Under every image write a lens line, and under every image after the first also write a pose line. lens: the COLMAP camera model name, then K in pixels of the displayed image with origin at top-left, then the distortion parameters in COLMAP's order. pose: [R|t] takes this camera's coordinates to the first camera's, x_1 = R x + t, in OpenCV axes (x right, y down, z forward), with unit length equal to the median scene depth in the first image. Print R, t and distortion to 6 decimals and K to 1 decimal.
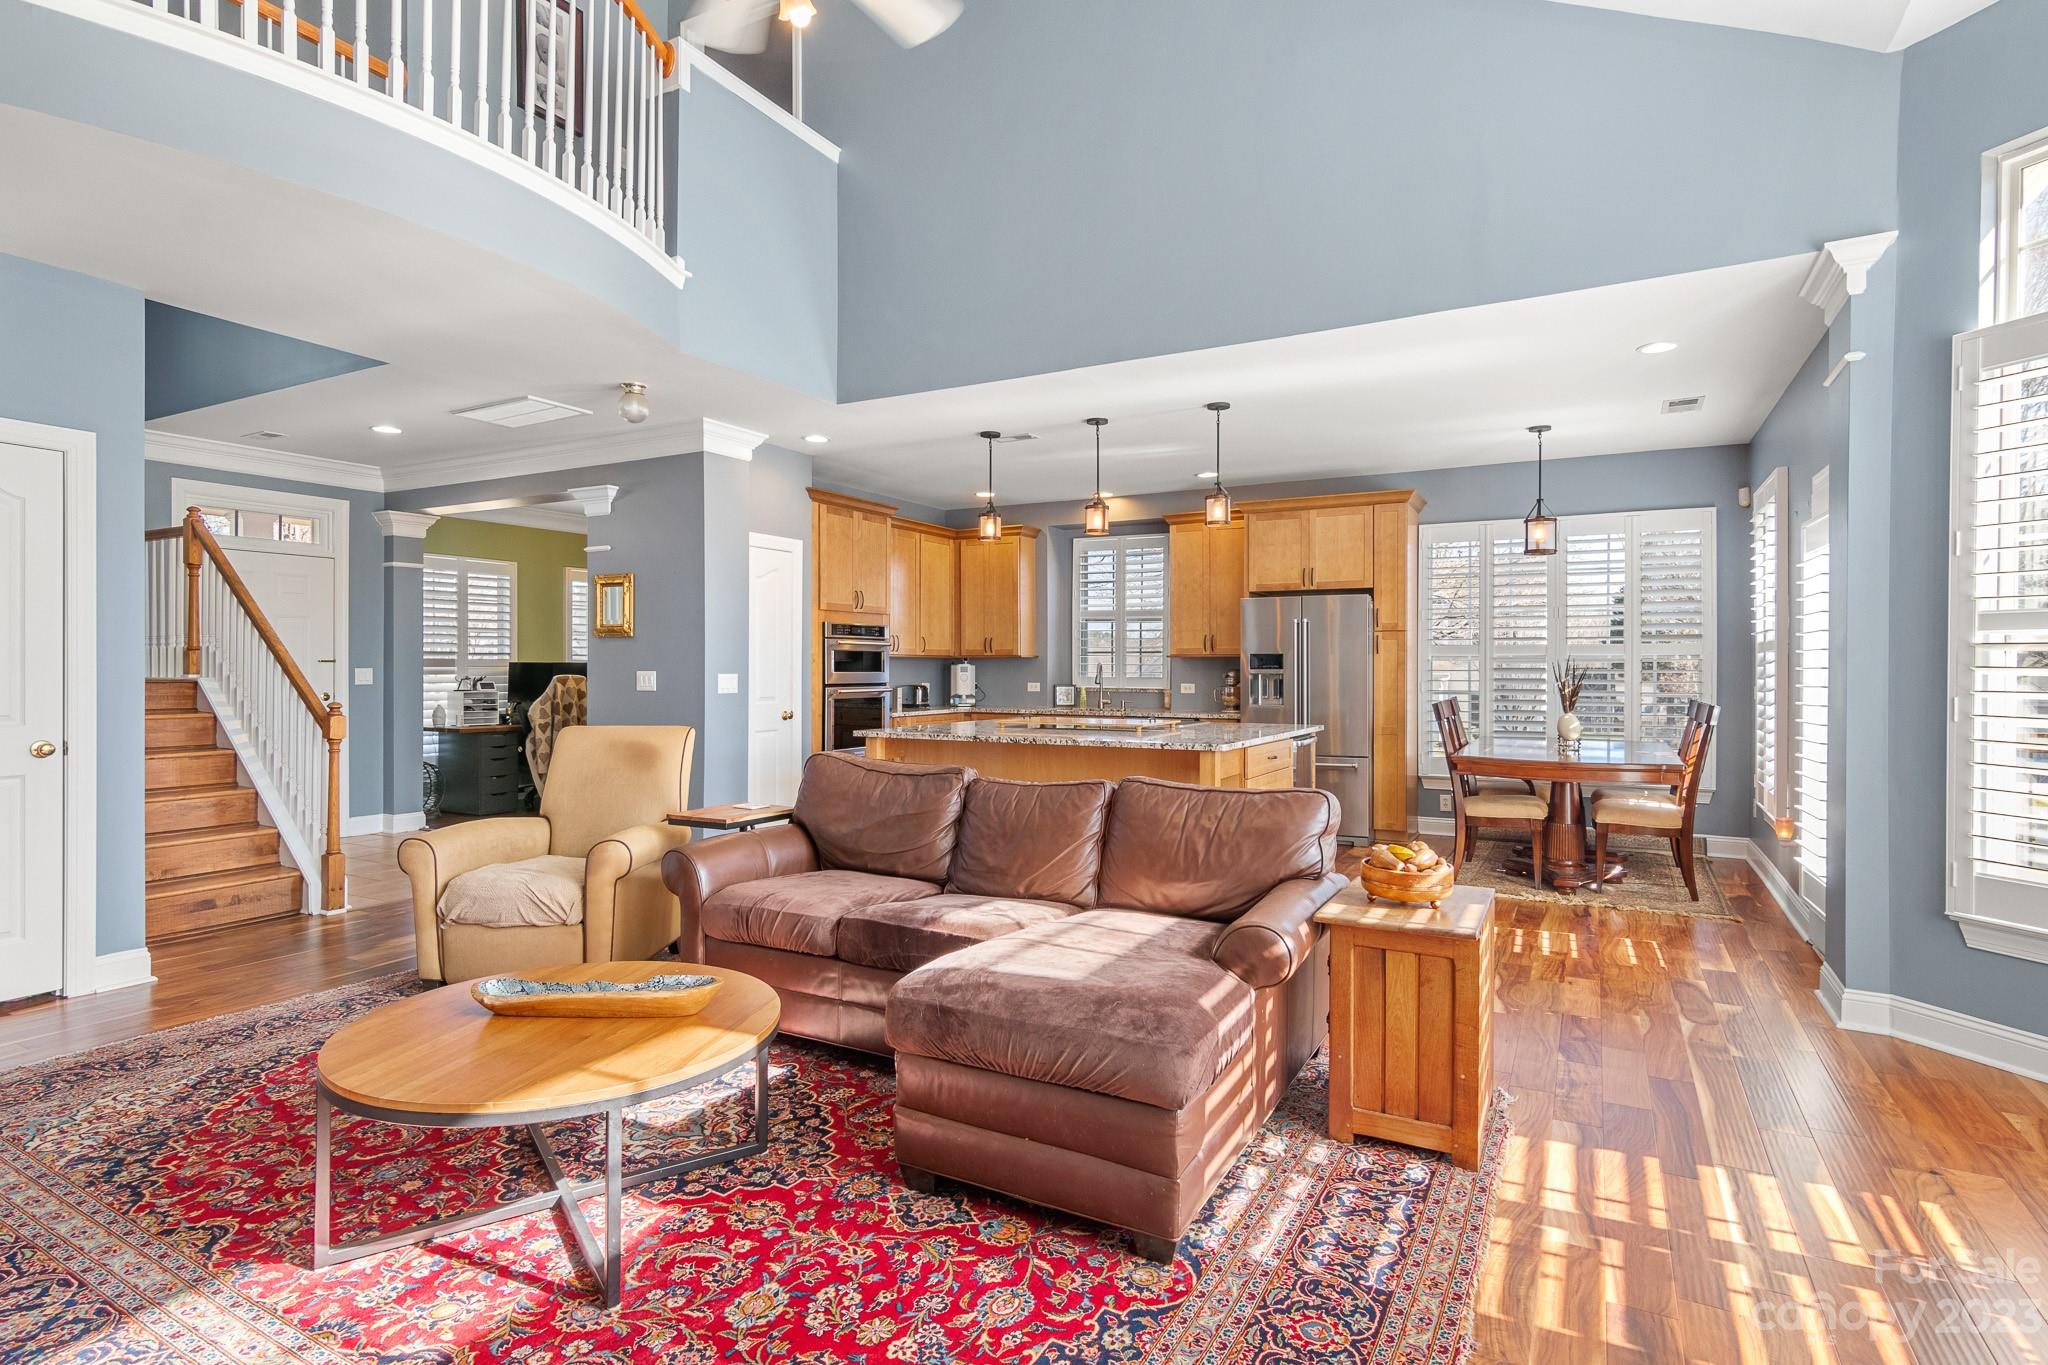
lens RADIAL K [[1035.0, 0, 1029.2], [0, 1035.0, 670.4], [0, 0, 1]] dist [-0.001740, 0.001854]
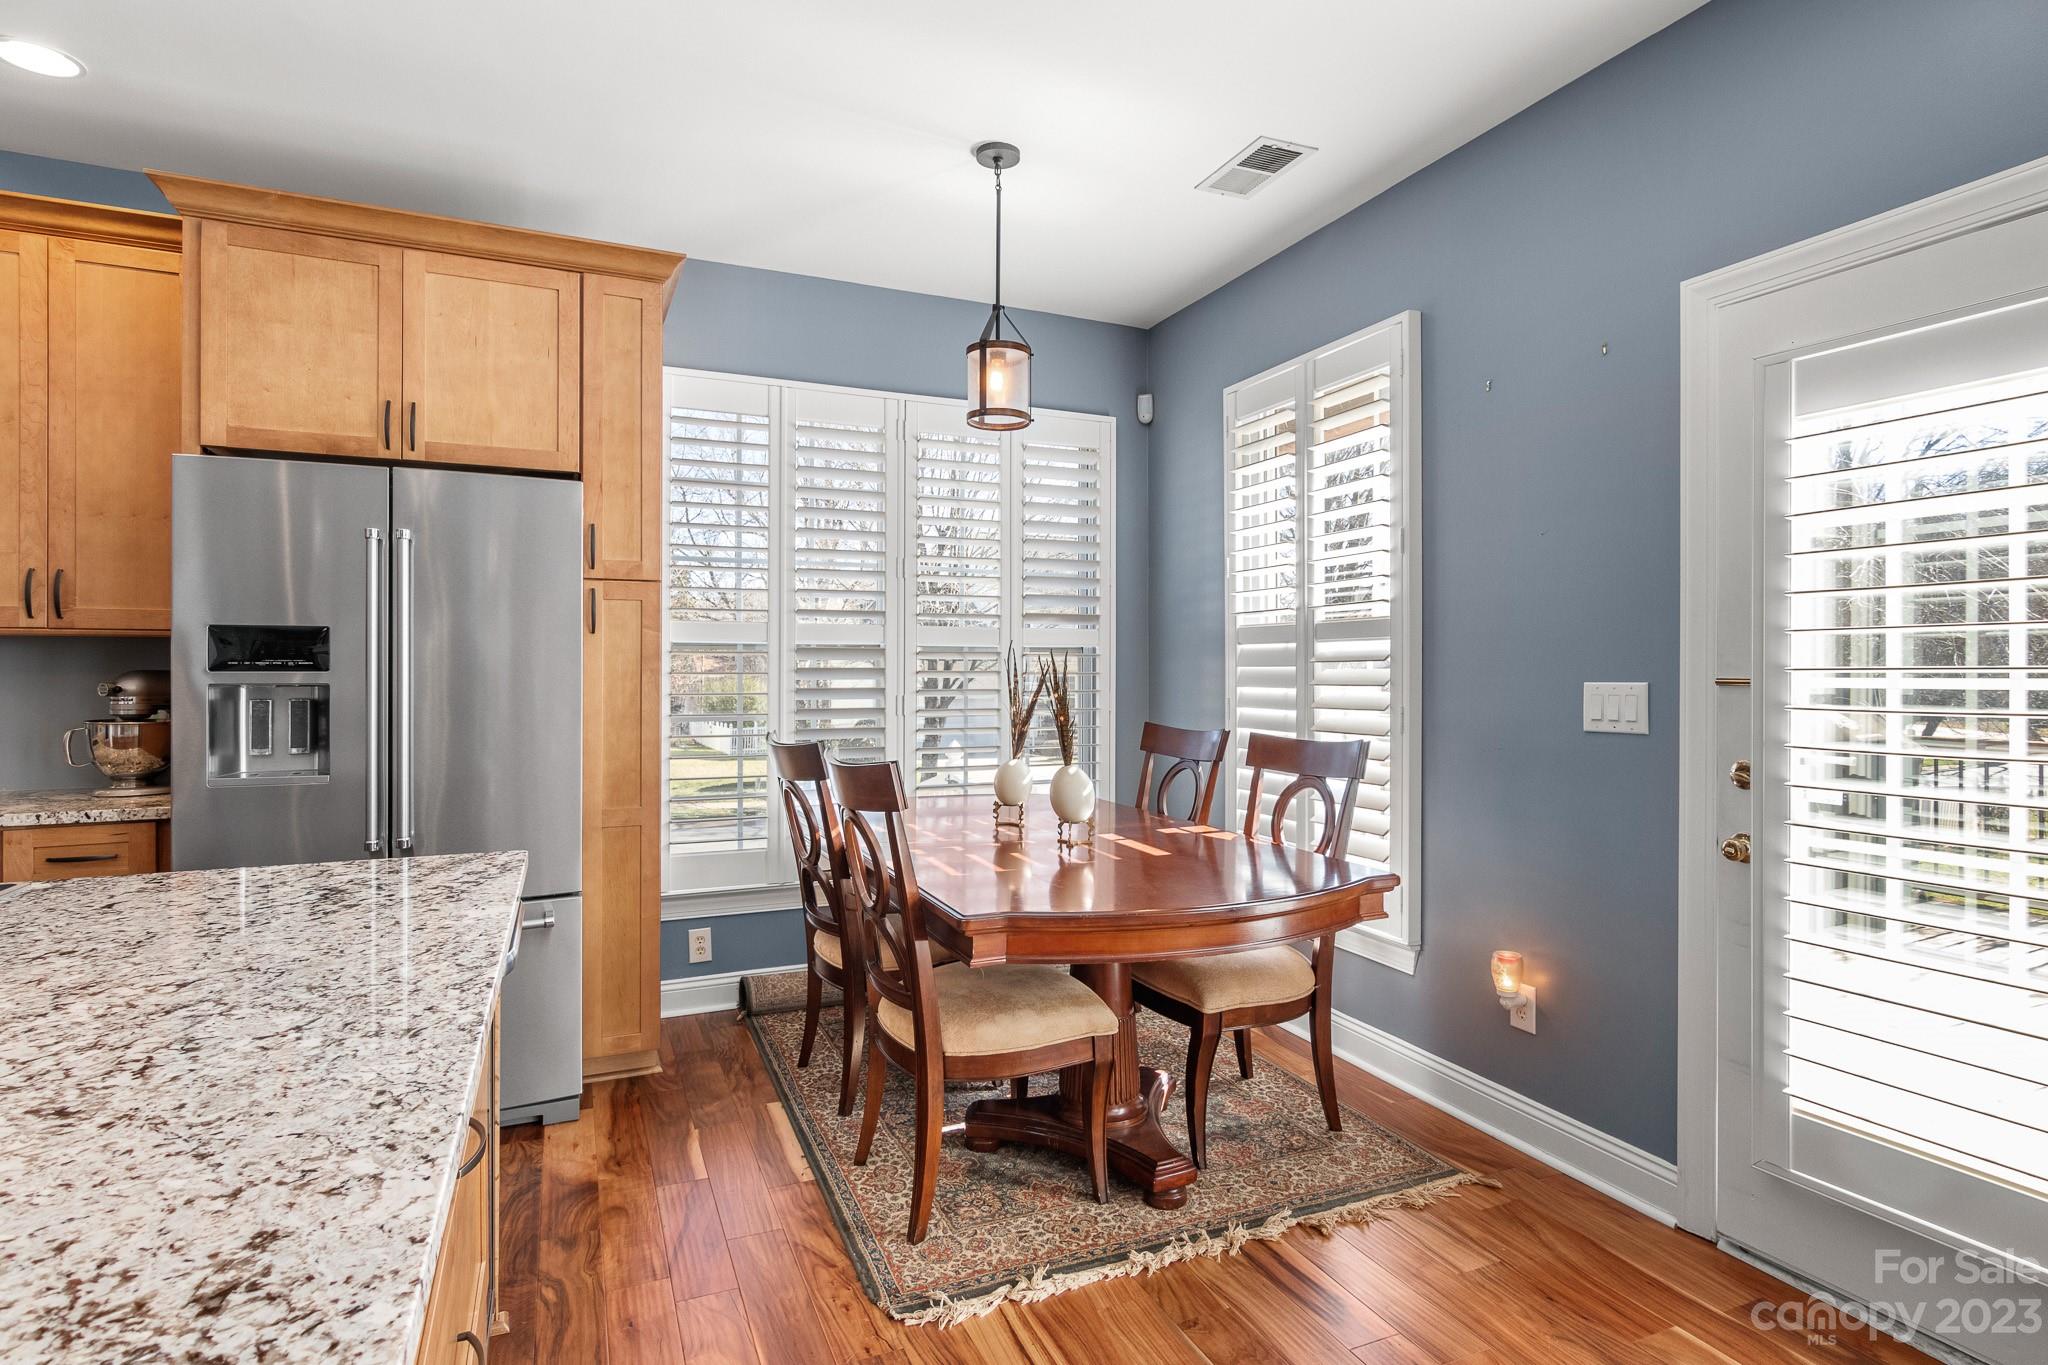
lens RADIAL K [[1045.1, 0, 1029.4], [0, 1045.1, 666.3], [0, 0, 1]] dist [-0.000254, 0.001000]
pose [[0.608575, 0.002765, 0.793491, 0.110614], [0.001264, 0.999989, -0.004454, -0.000980], [-0.793495, 0.003713, 0.608565, 0.602522]]
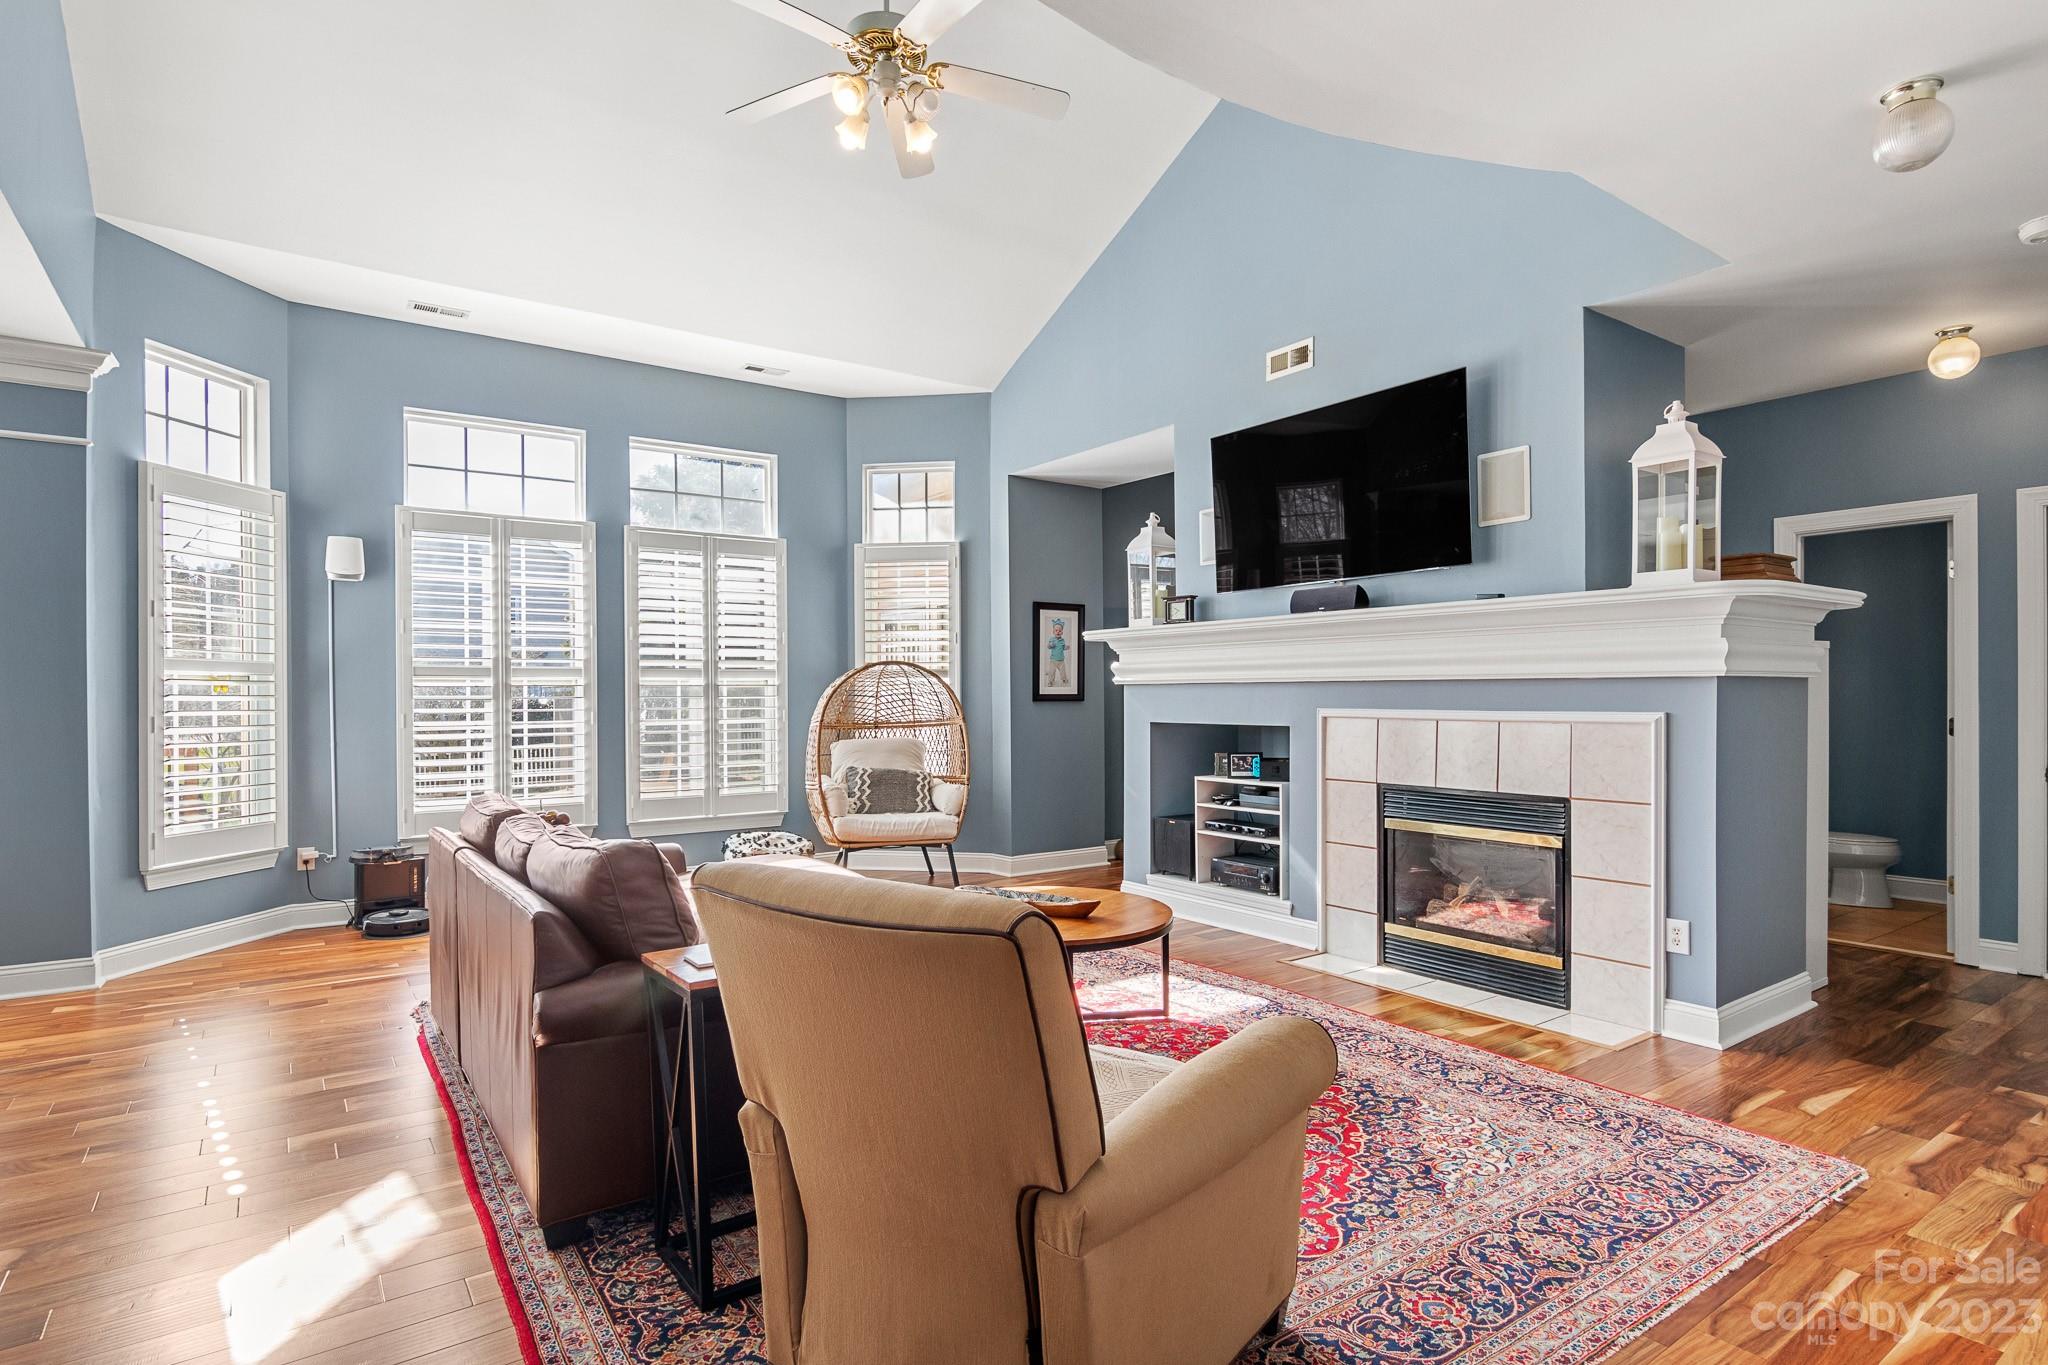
lens RADIAL K [[1046.6, 0, 1021.4], [0, 1046.6, 698.3], [0, 0, 1]] dist [-0.002310, 0.001306]
pose [[-0.900191, -0.000156, 0.435495, -0.362937], [0.003494, 0.999965, 0.007579, -0.002431], [-0.435482, 0.008344, -0.900159, 0.800460]]
